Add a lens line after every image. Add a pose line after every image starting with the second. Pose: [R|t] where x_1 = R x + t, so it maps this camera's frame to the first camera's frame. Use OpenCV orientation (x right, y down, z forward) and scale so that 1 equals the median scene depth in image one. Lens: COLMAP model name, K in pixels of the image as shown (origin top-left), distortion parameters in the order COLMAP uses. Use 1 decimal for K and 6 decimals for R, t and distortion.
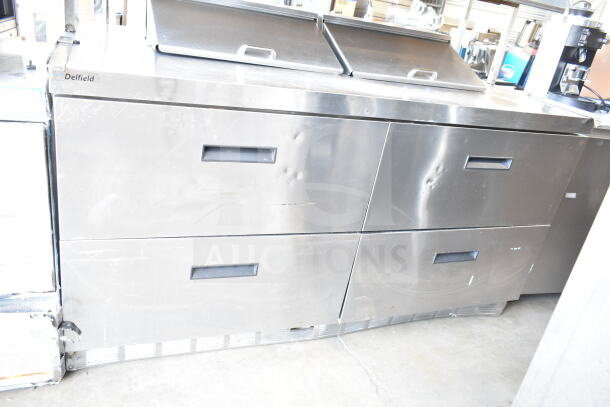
lens RADIAL K [[462.6, 0, 305.0], [0, 462.6, 203.5], [0, 0, 1]] dist [-0.010168, -0.008451]
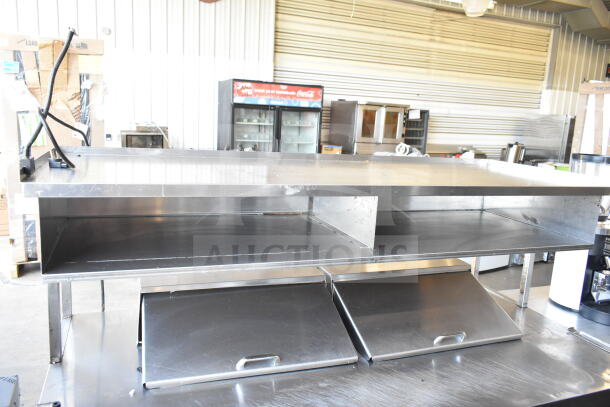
lens RADIAL K [[470.5, 0, 305.0], [0, 470.5, 203.5], [0, 0, 1]] dist [-0.007496, -0.001076]
pose [[0.993729, -0.110550, 0.016748, -0.006324], [0.111354, 0.964960, -0.237598, -0.317765], [0.010105, 0.237973, 0.971219, 0.048111]]
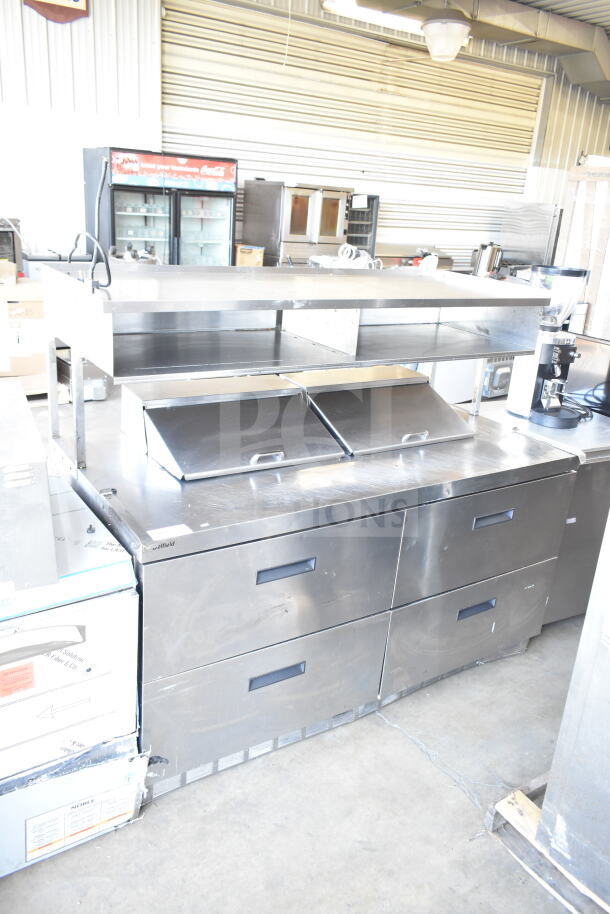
lens RADIAL K [[693.2, 0, 305.0], [0, 693.2, 457.0], [0, 0, 1]] dist [-0.010168, -0.008451]
pose [[0.976203, -0.154404, 0.152271, -0.203546], [0.161971, 0.986043, -0.038536, -0.199571], [-0.144196, 0.062283, 0.987587, -0.428955]]
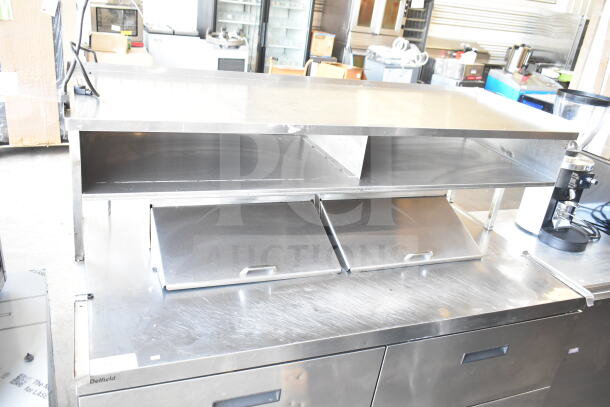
lens RADIAL K [[510.6, 0, 305.0], [0, 510.6, 203.5], [0, 0, 1]] dist [-0.014525, 0.004726]
pose [[0.997781, -0.054456, 0.038318, -0.027810], [0.055088, 0.998359, -0.015616, -0.356674], [-0.037405, 0.017693, 0.999144, -0.105679]]
